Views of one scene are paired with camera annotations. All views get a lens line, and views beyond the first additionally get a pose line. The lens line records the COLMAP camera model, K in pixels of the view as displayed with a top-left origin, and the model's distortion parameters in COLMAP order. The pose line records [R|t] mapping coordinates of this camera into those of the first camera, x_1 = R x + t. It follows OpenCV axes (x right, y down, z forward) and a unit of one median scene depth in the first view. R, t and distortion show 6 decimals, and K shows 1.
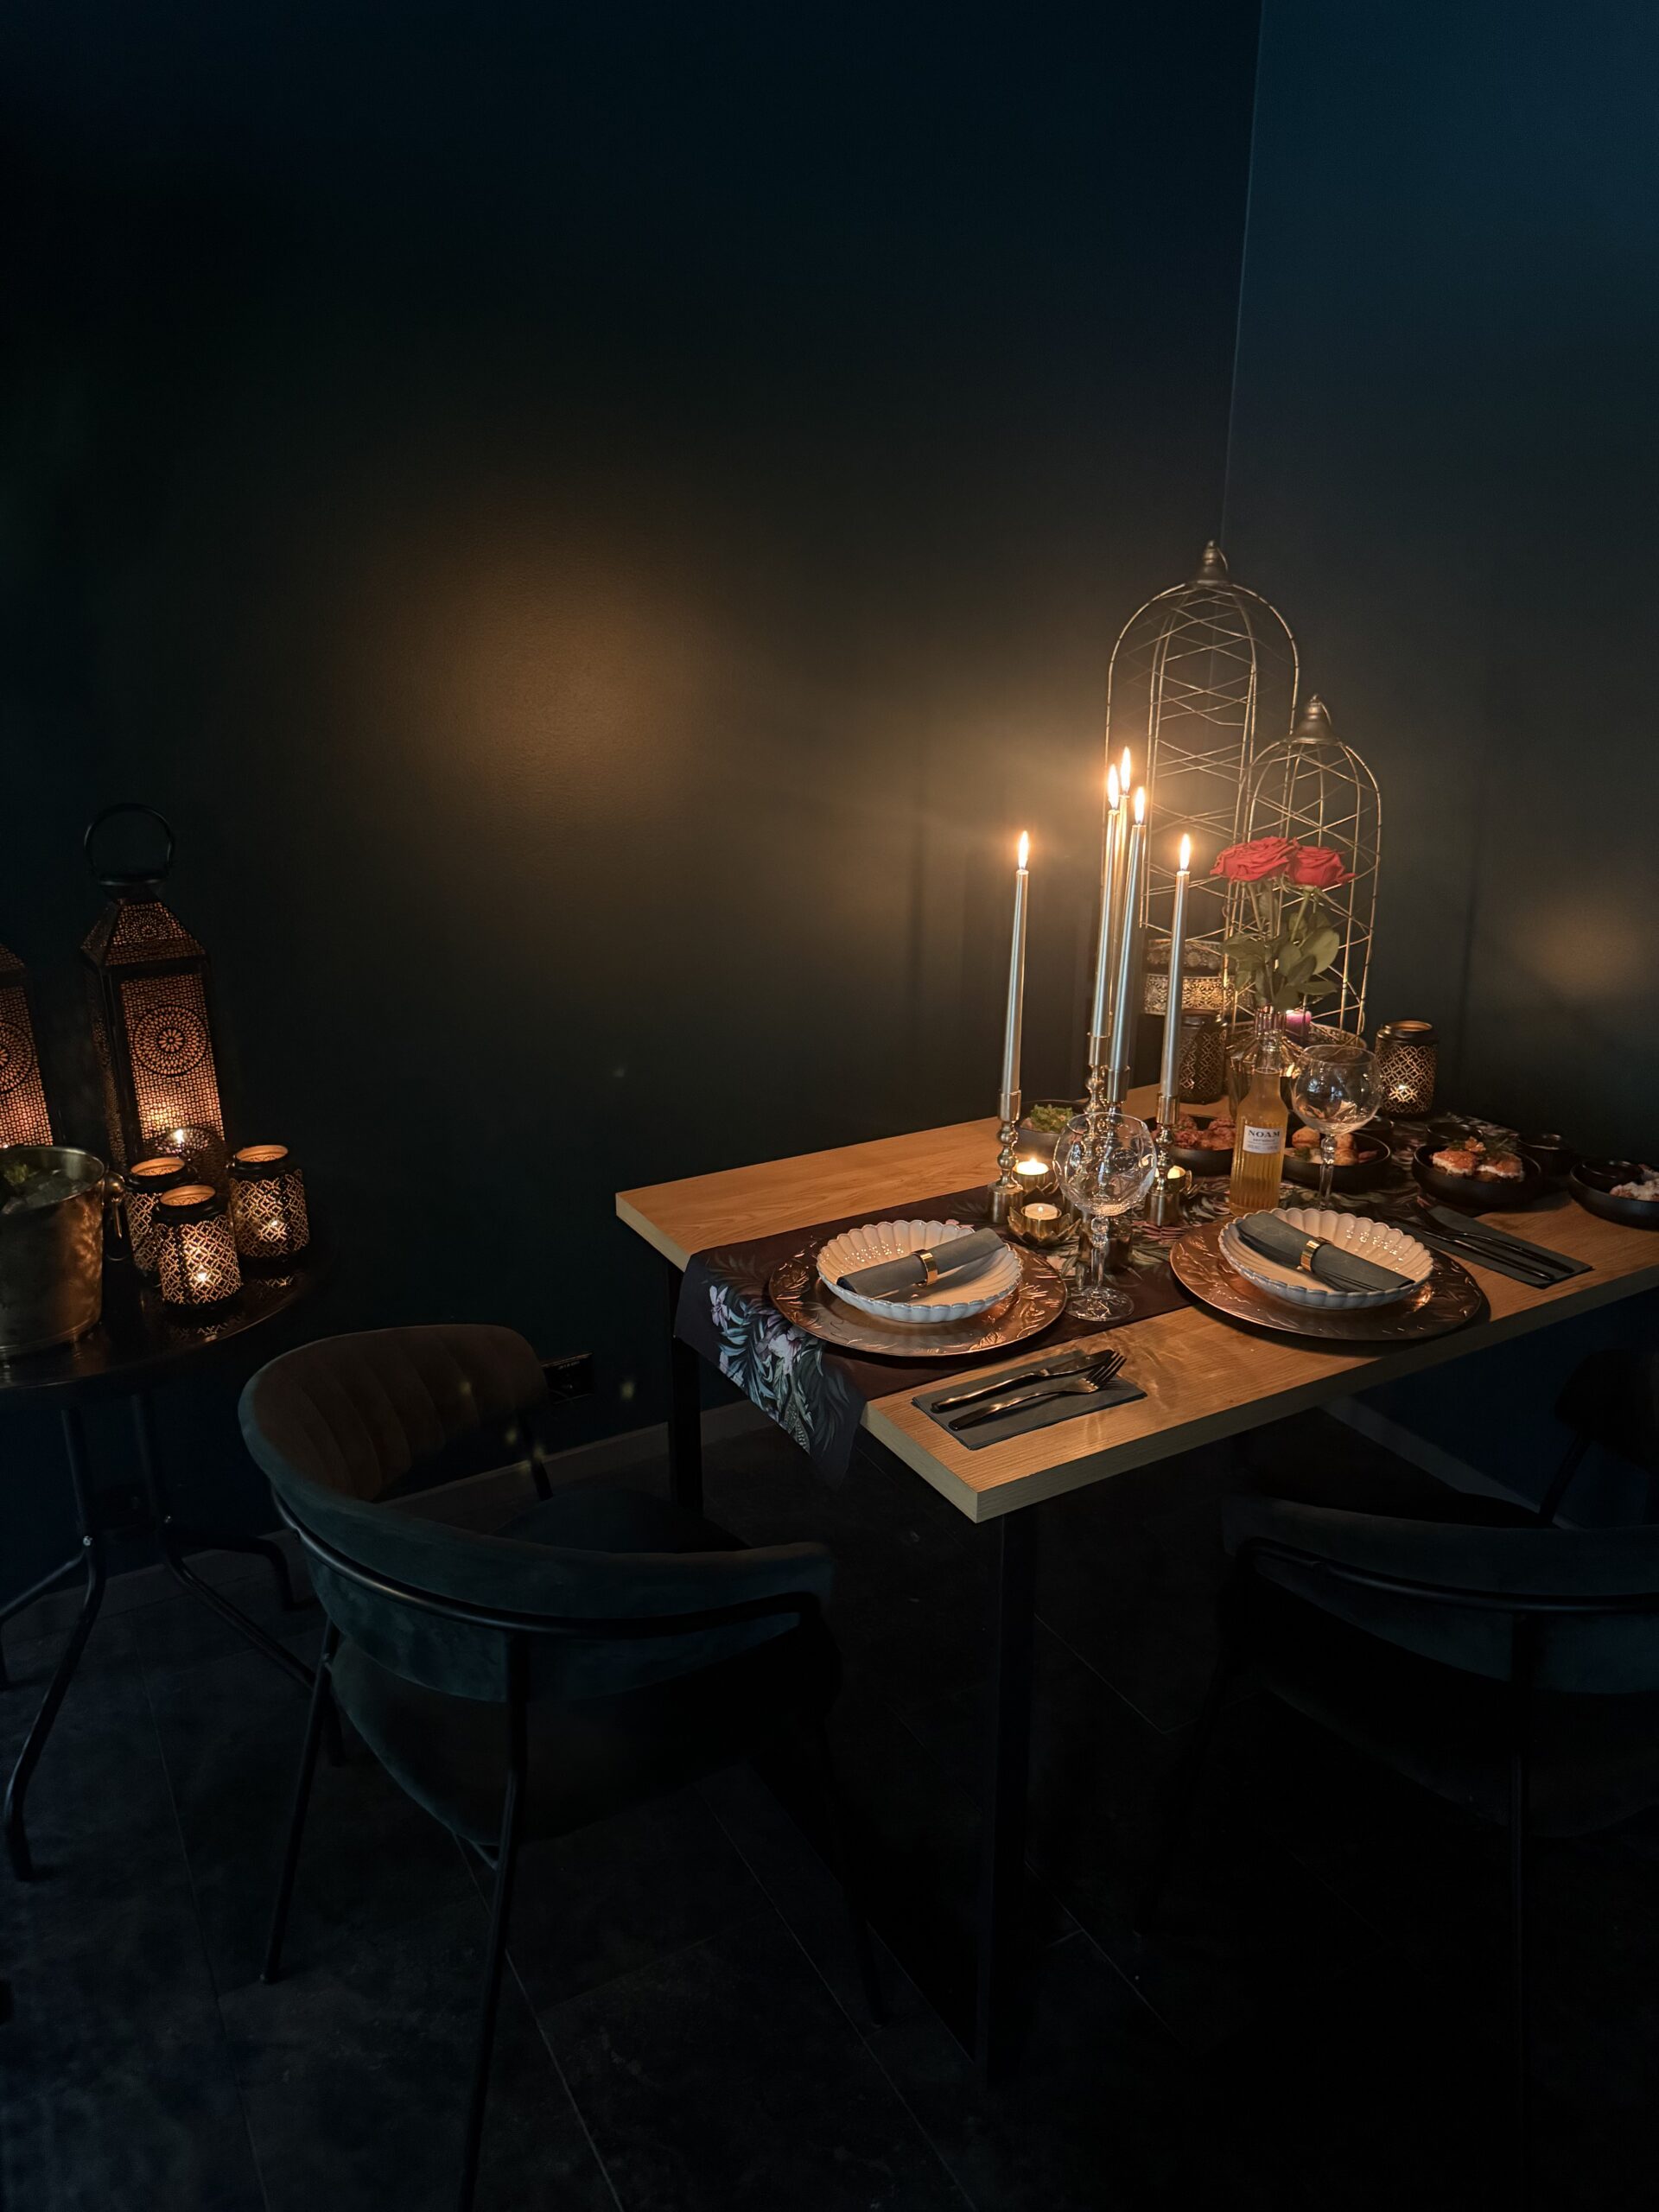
lens RADIAL K [[1548.4, 0, 828.2], [0, 1548.4, 1103.9], [0, 0, 1]] dist [0.005167, -0.000879]
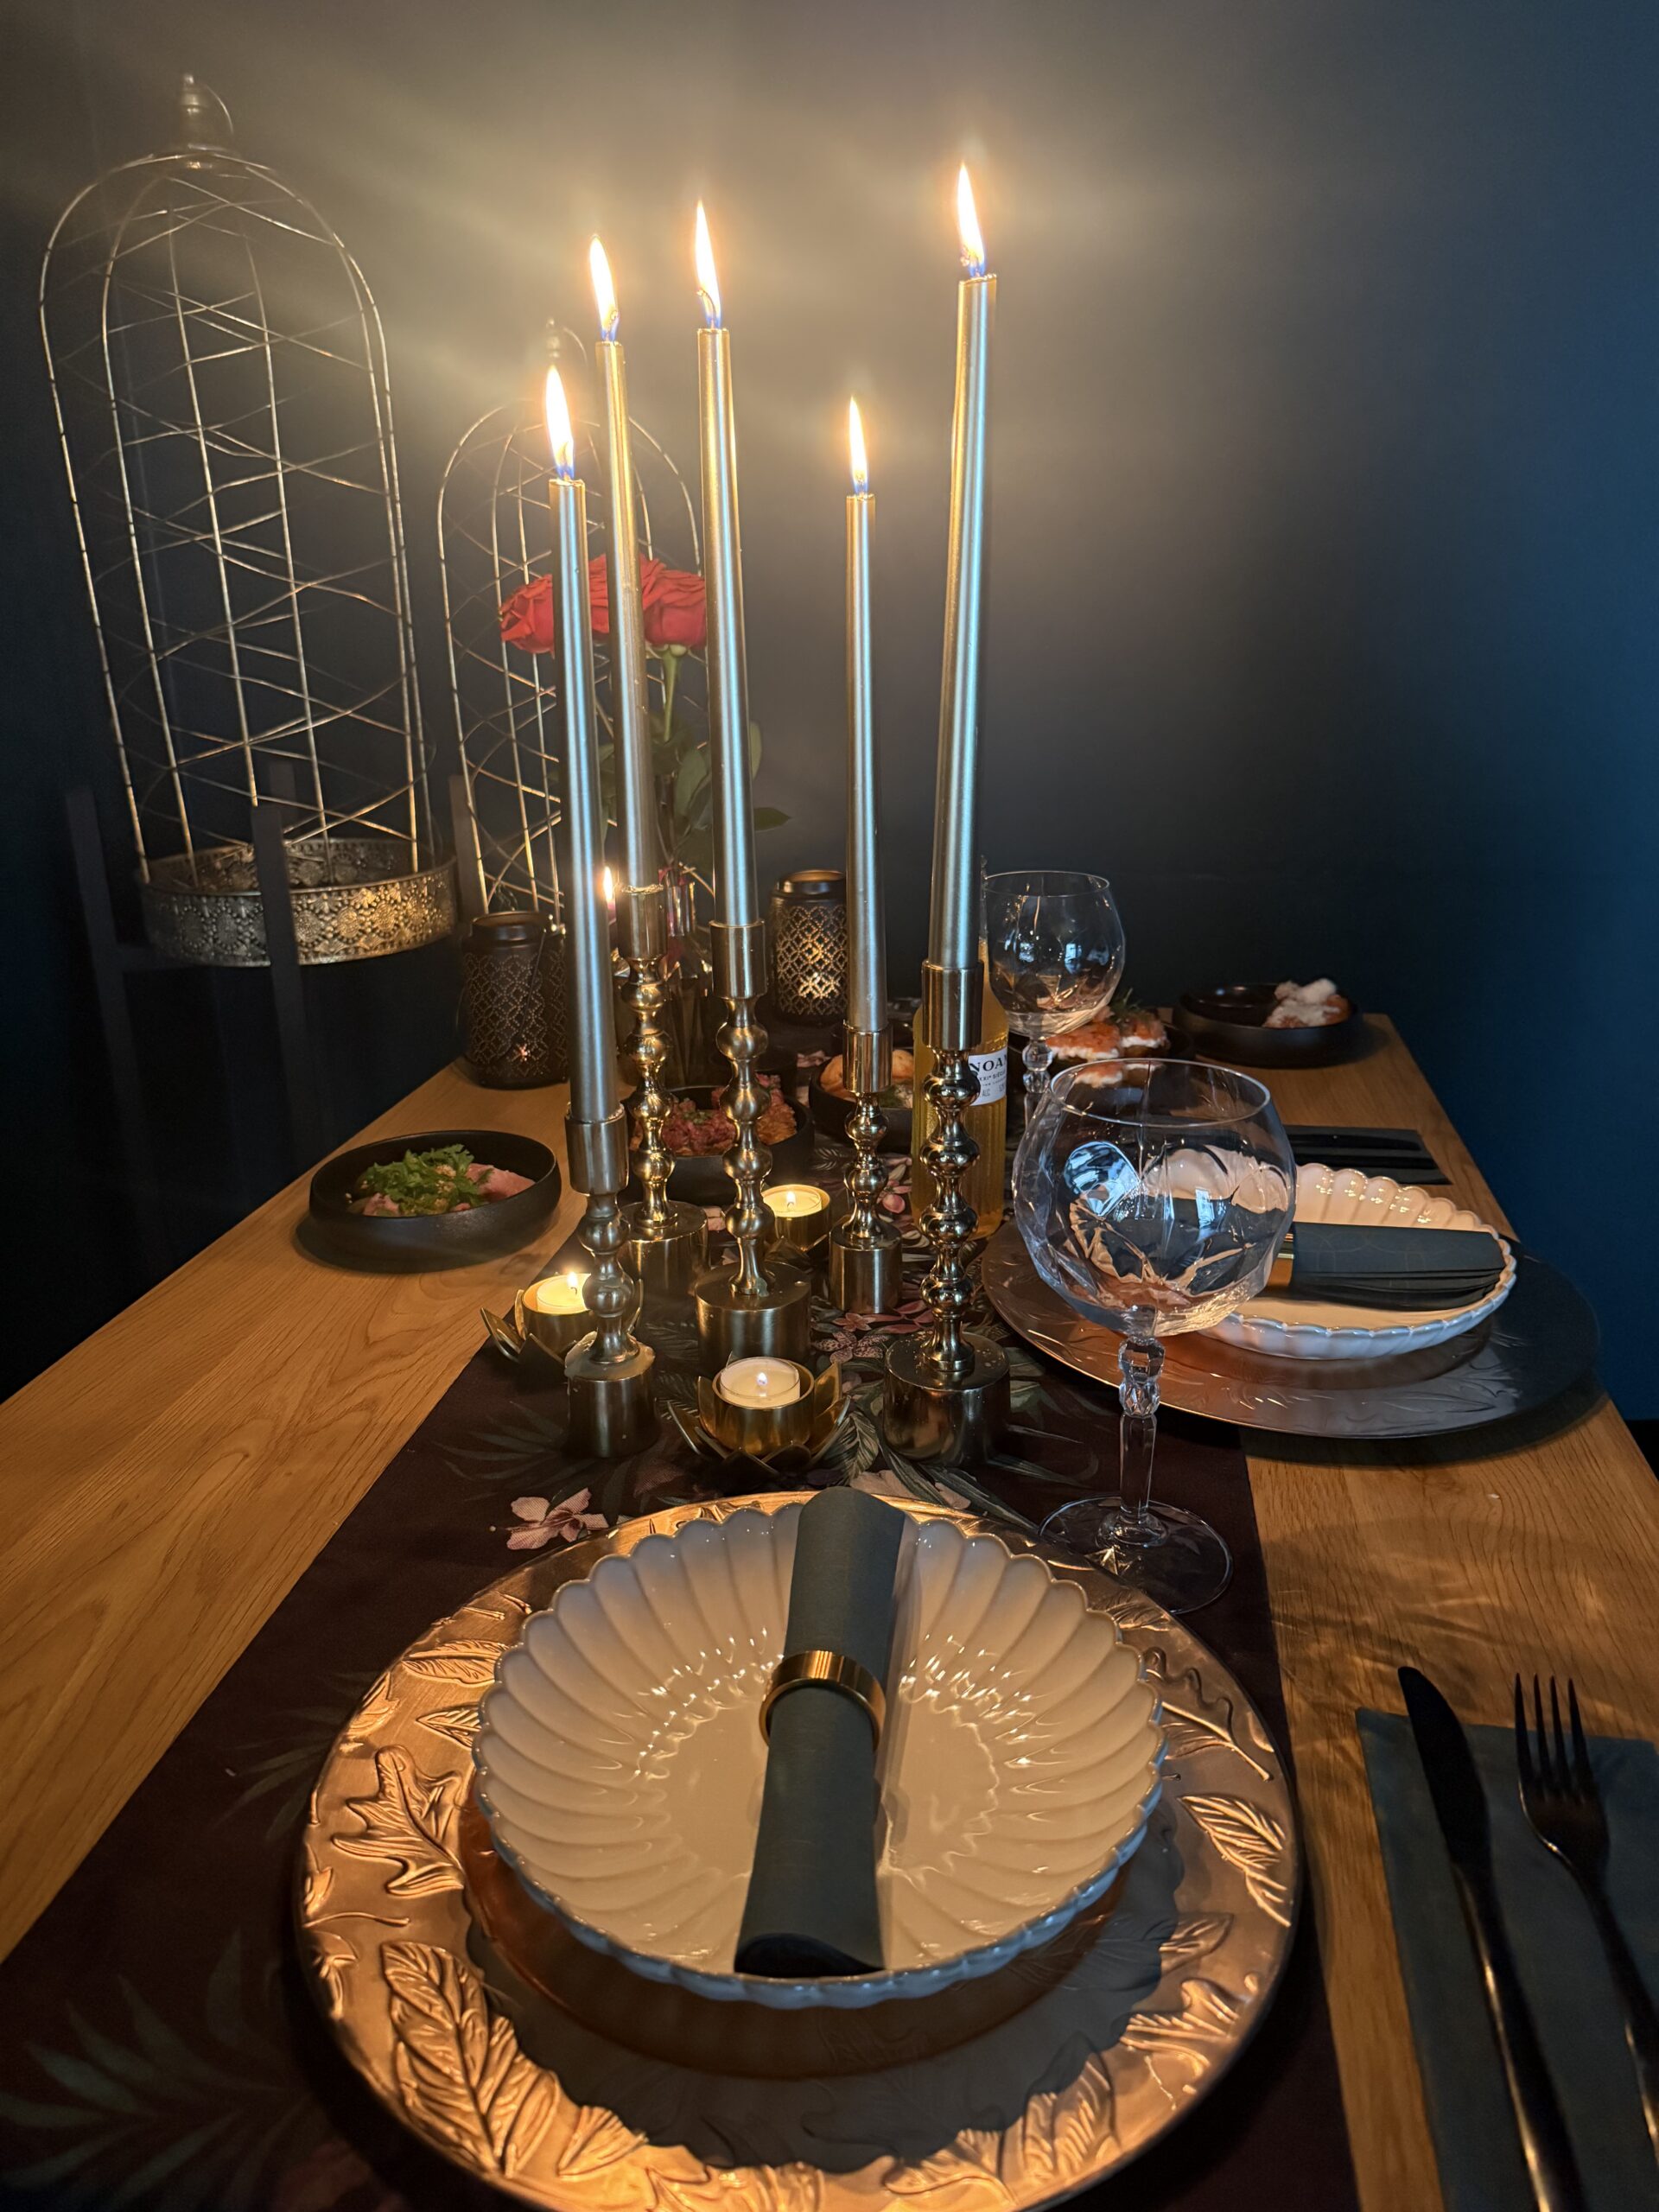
lens RADIAL K [[1548.4, 0, 831.5], [0, 1548.4, 1122.5], [0, 0, 1]] dist [0.005167, -0.000879]
pose [[0.660882, -0.271626, 0.699610, -0.105218], [0.255524, 0.957948, 0.130548, -0.039245], [-0.705650, 0.092490, 0.702498, 0.667180]]
